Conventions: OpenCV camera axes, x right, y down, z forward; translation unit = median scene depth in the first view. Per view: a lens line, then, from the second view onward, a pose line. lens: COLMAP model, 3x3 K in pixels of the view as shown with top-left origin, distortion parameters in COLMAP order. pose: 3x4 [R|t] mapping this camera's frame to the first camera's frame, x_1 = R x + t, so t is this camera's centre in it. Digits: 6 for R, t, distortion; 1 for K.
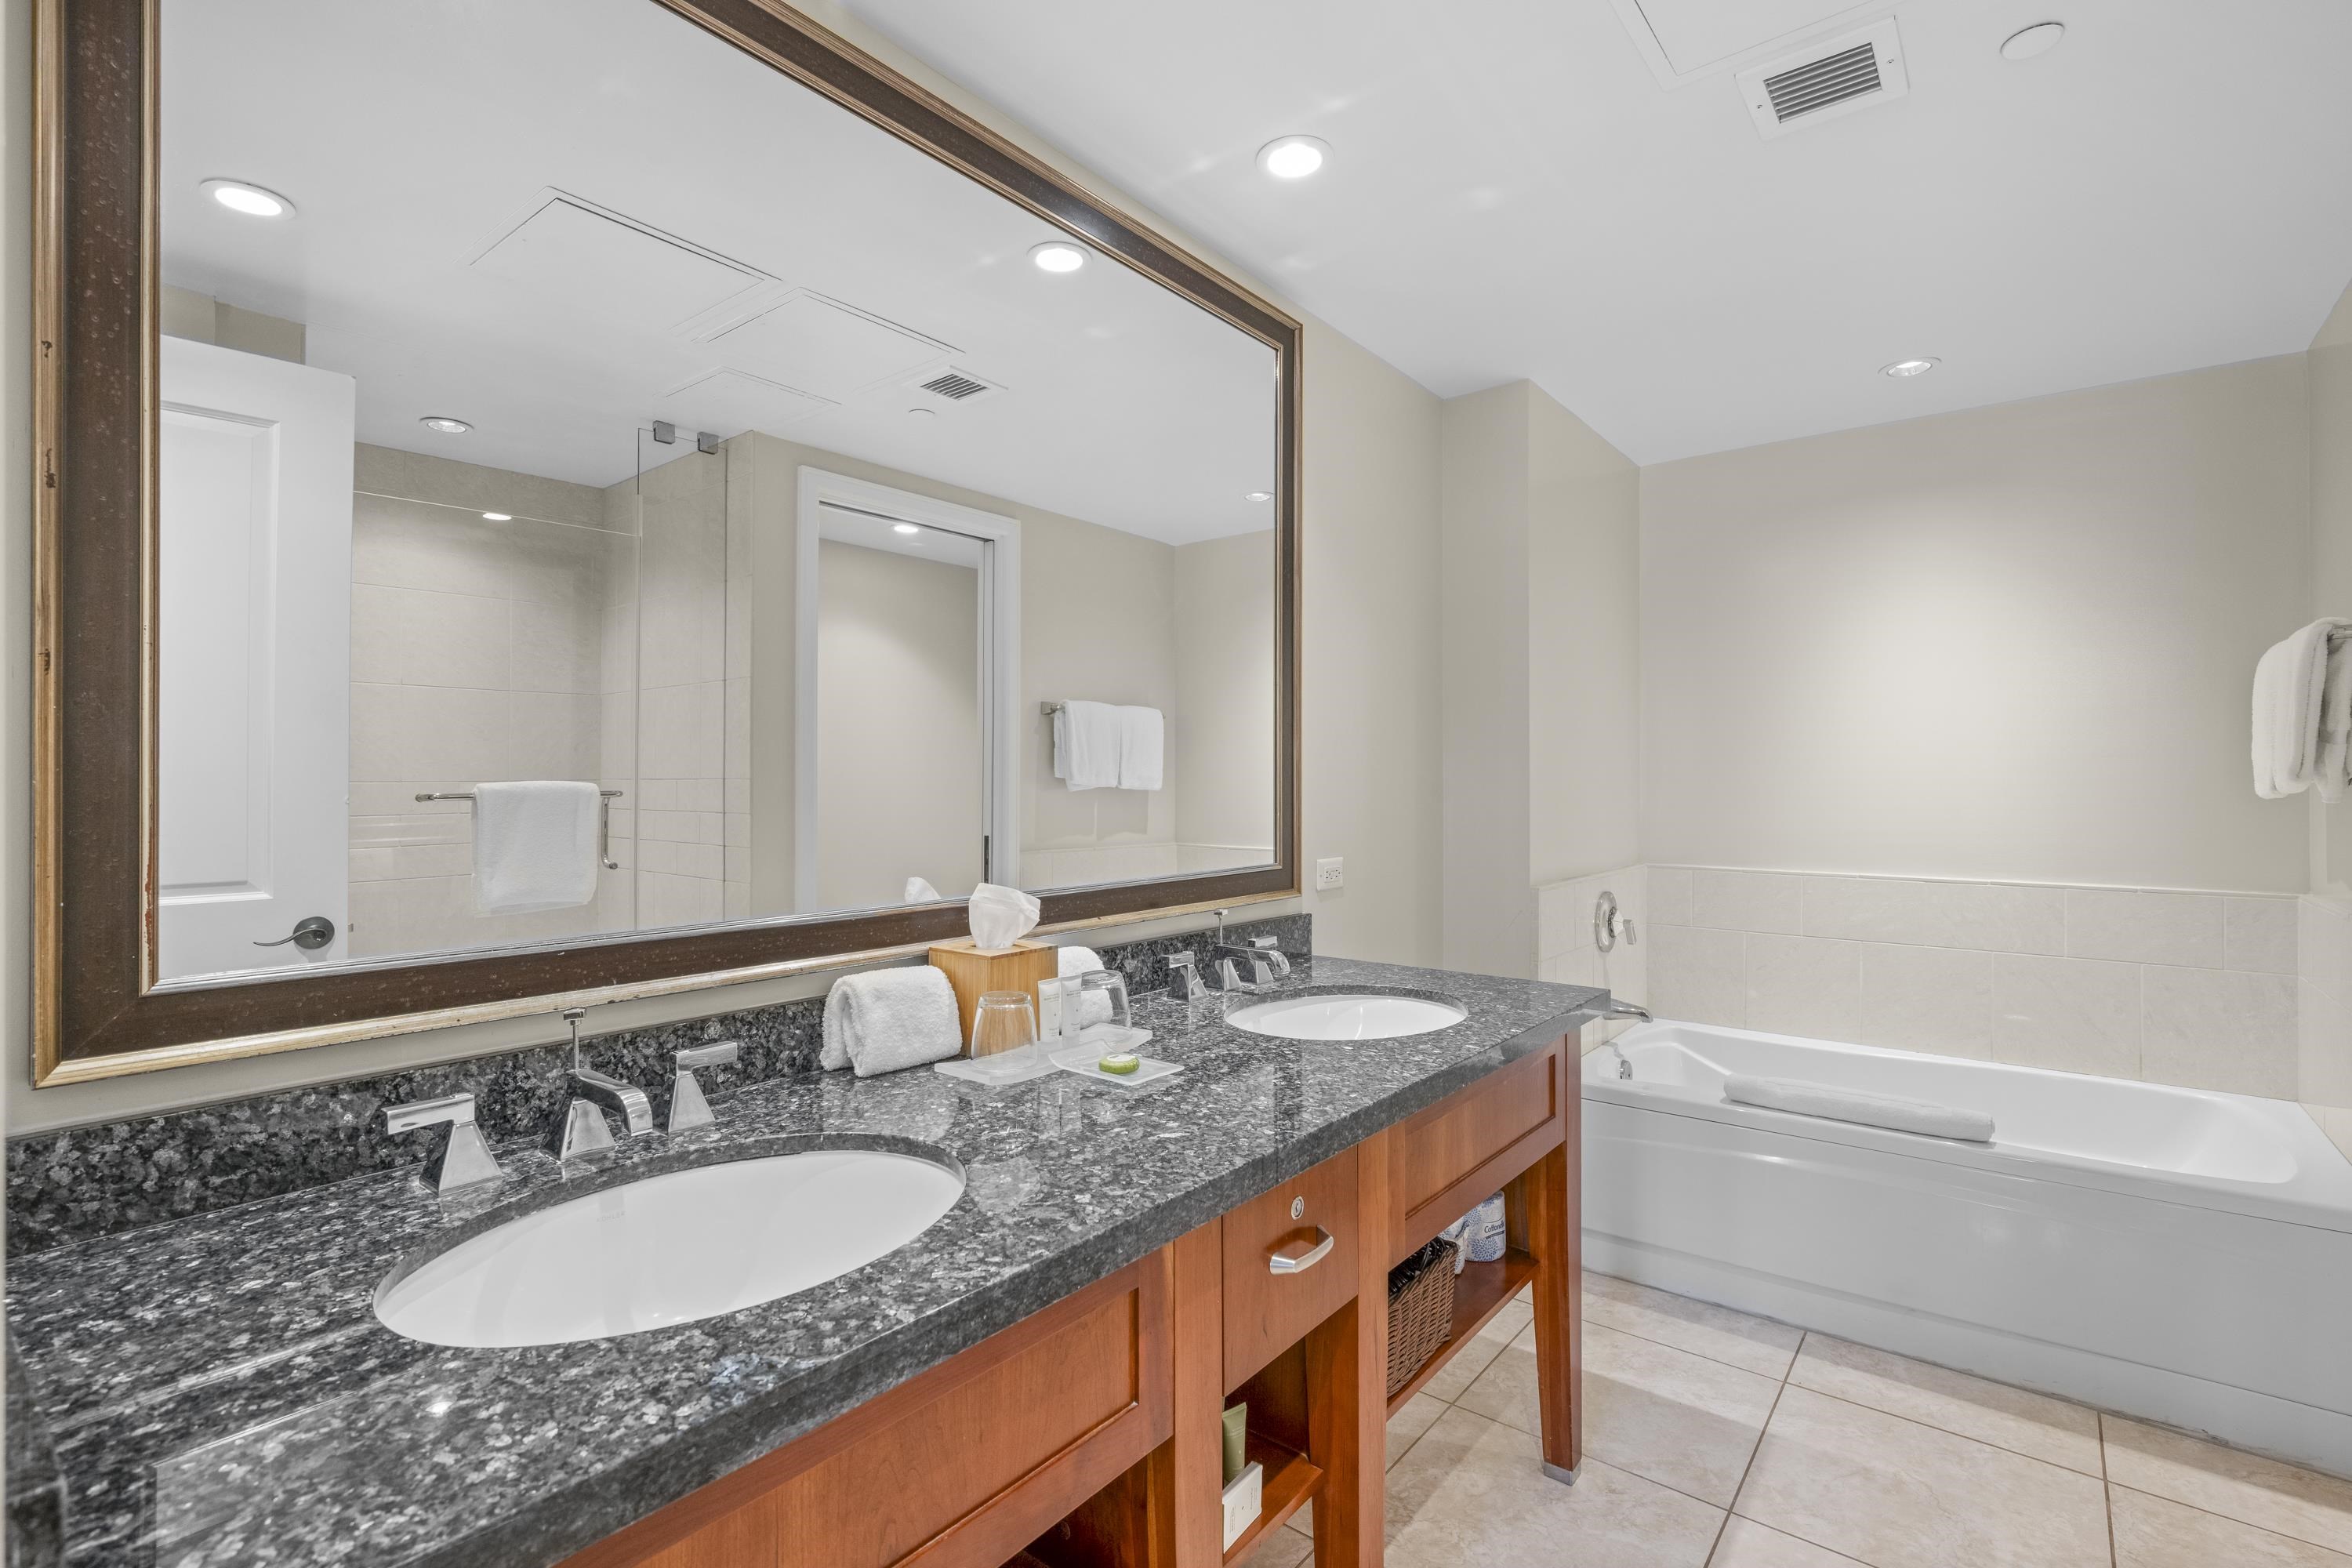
lens RADIAL K [[1074.8, 0, 1179.6], [0, 1074.8, 781.0], [0, 0, 1]] dist [-0.002943, -0.000478]
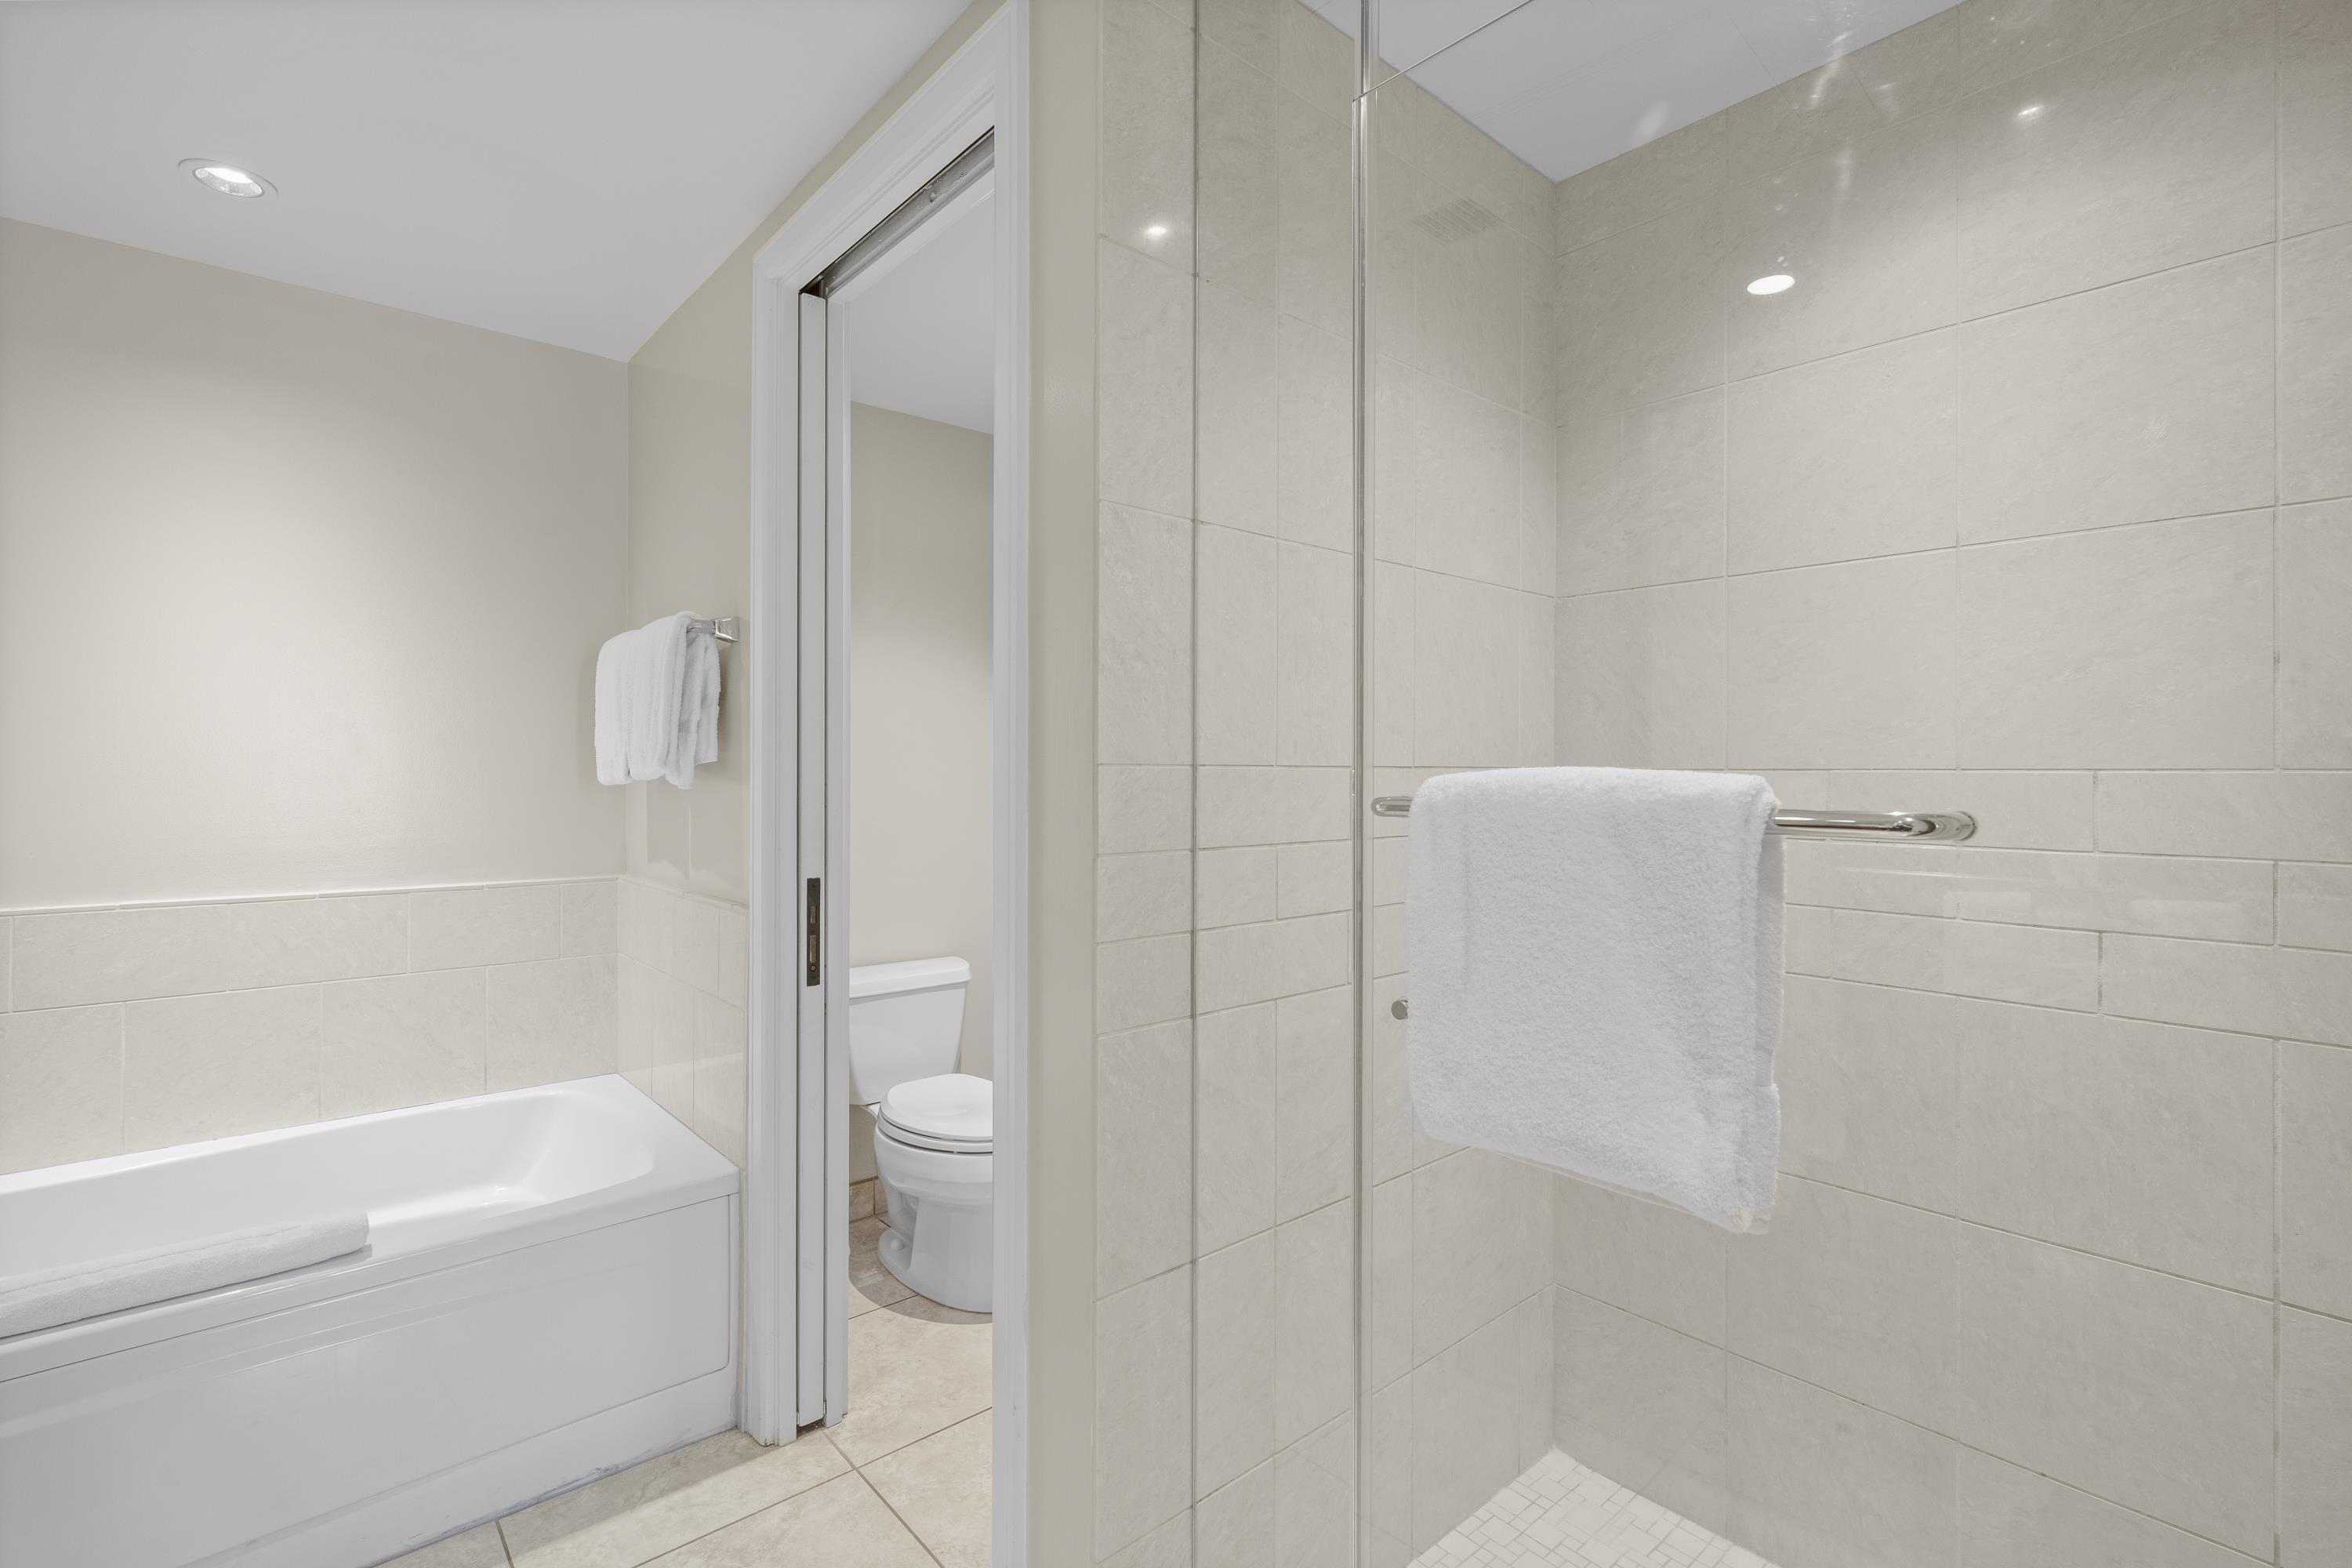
lens RADIAL K [[1074.8, 0, 1176.4], [0, 1074.8, 771.7], [0, 0, 1]] dist [-0.002943, -0.000478]
pose [[0.183025, -0.001944, 0.983106, 0.110506], [-0.004253, 0.999987, 0.002769, -0.001292], [-0.983099, -0.004688, 0.183015, 0.273916]]
